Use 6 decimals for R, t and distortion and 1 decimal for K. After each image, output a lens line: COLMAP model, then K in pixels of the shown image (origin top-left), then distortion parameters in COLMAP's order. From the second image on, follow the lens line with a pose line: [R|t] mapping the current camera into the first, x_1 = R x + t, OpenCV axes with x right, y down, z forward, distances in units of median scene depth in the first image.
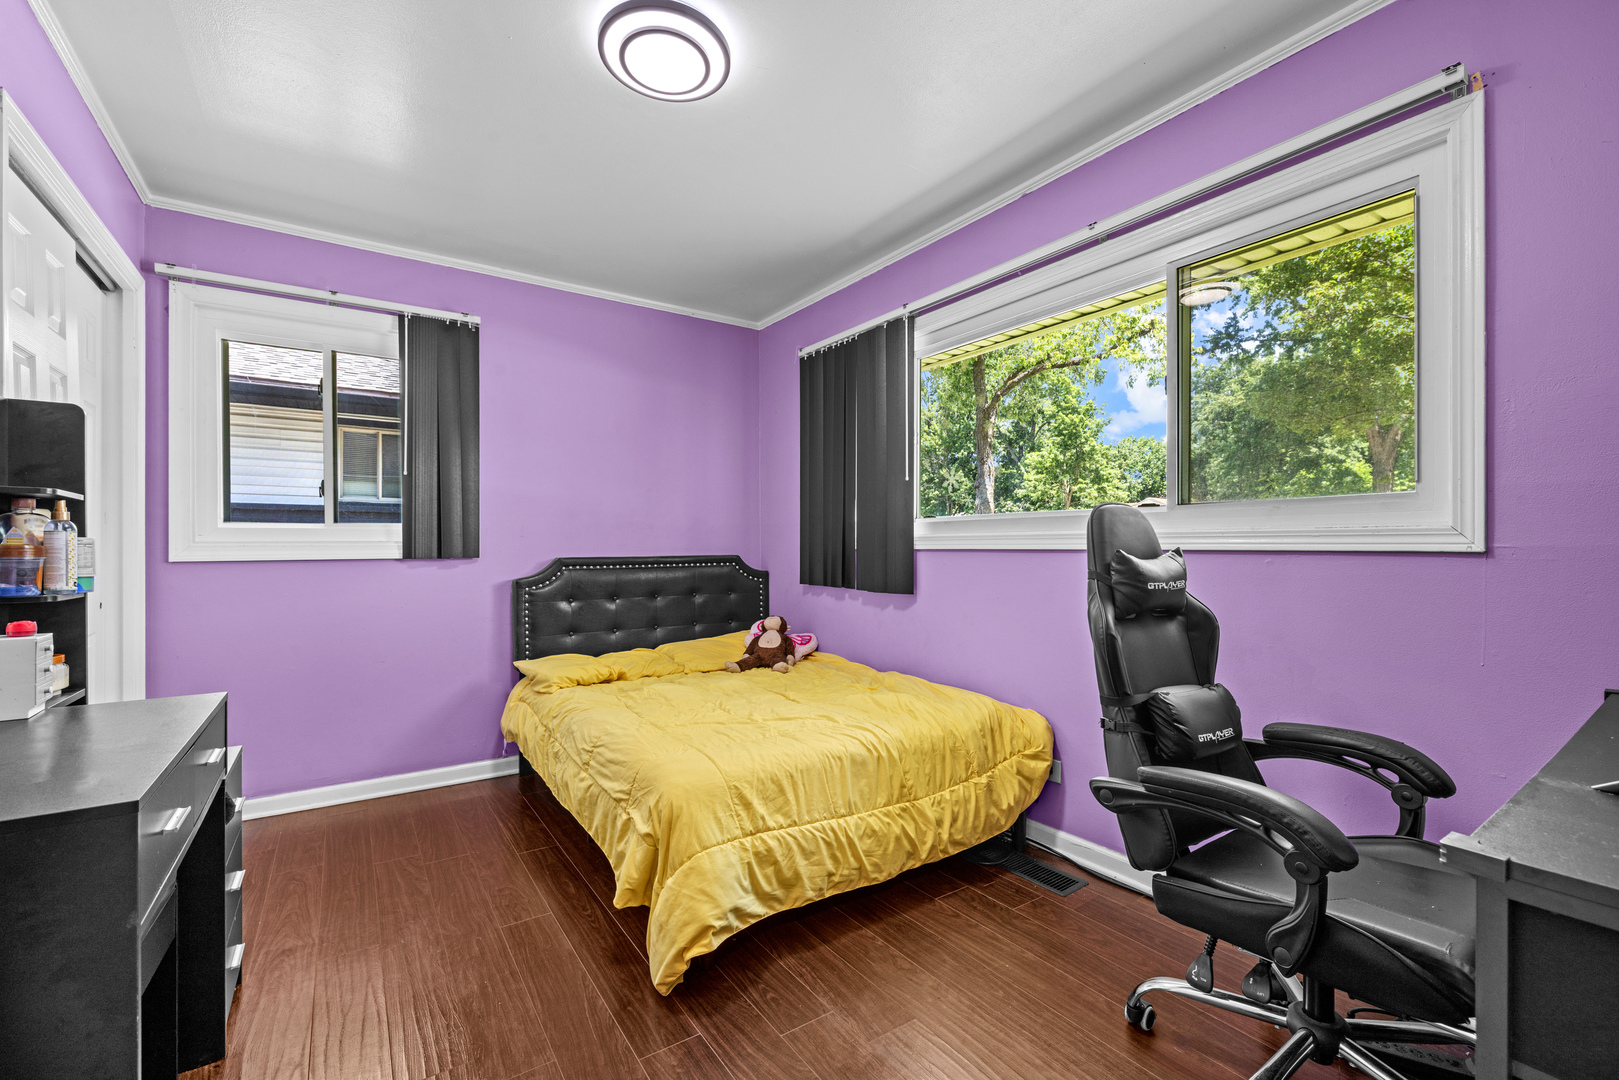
lens RADIAL K [[676.0, 0, 814.8], [0, 676.0, 546.9], [0, 0, 1]] dist [-0.002562, -0.000021]
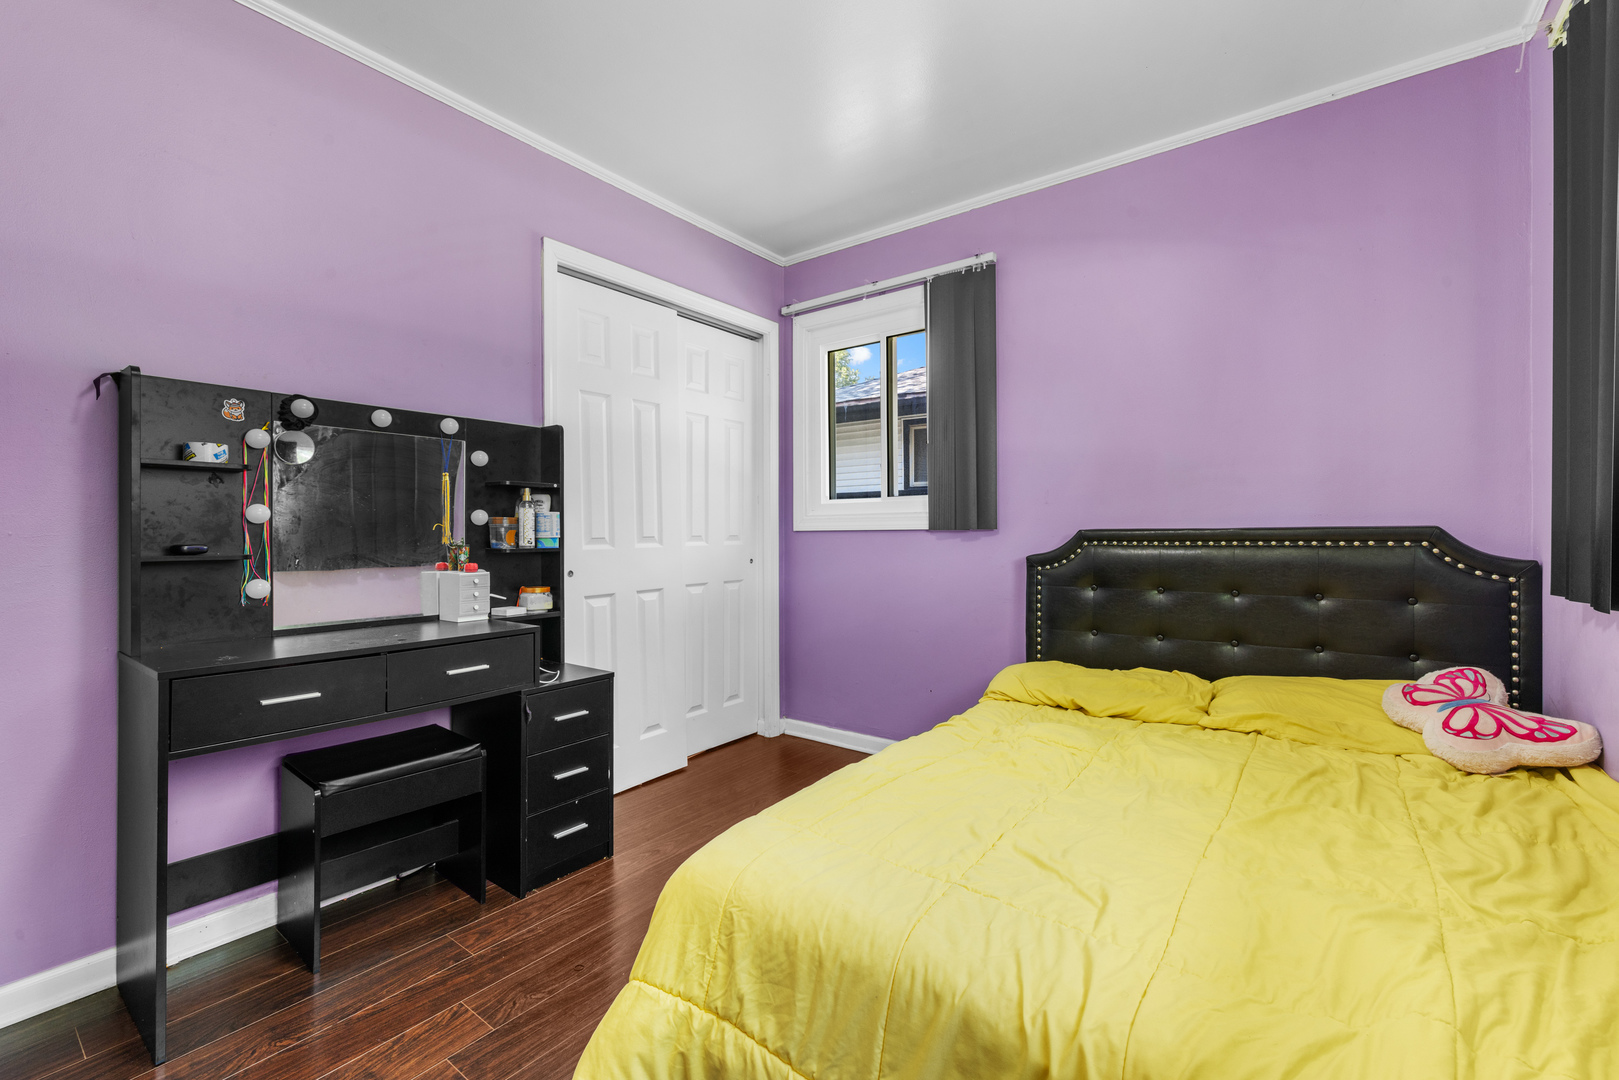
lens RADIAL K [[676.0, 0, 817.3], [0, 676.0, 537.1], [0, 0, 1]] dist [-0.002562, -0.000021]
pose [[0.325606, 0.011197, -0.945439, 0.270607], [0.005535, 0.999890, 0.013748, 0.013658], [0.945489, -0.009710, 0.325509, 0.531422]]
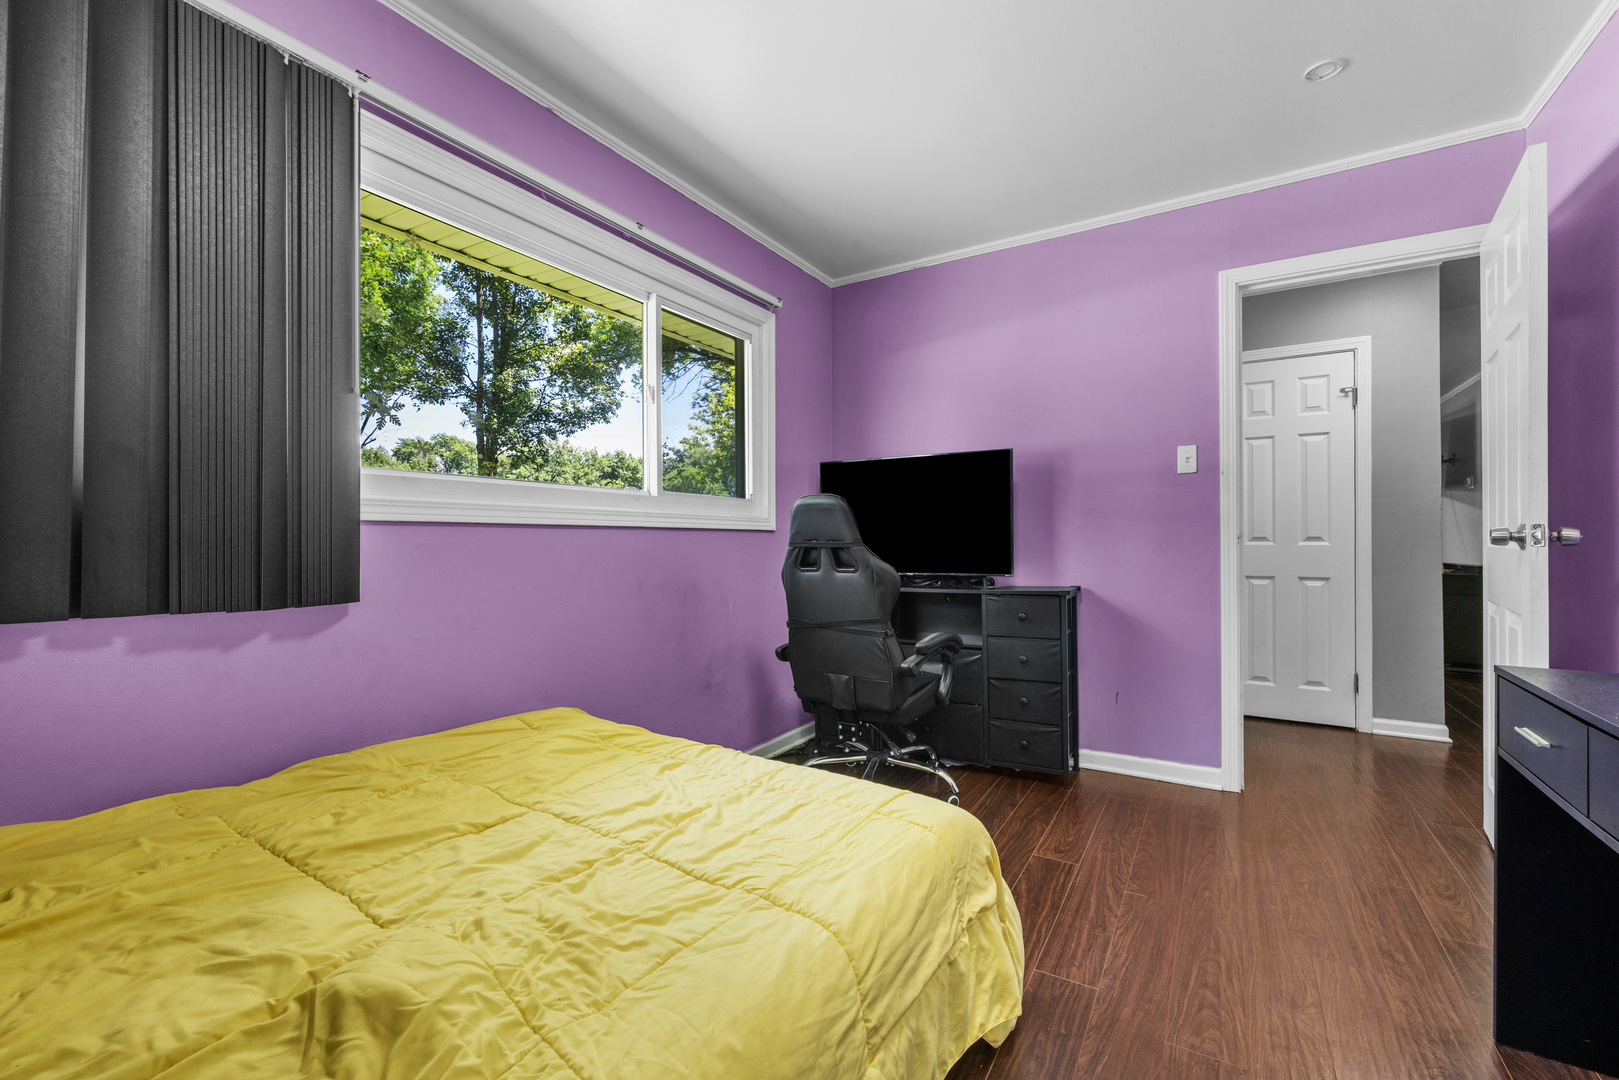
lens RADIAL K [[676.0, 0, 804.7], [0, 676.0, 536.3], [0, 0, 1]] dist [-0.002562, -0.000021]
pose [[-0.397701, 0.003589, 0.917508, -0.460467], [-0.002982, 0.999982, -0.005204, 0.016862], [-0.917510, -0.004805, -0.397683, 0.801195]]
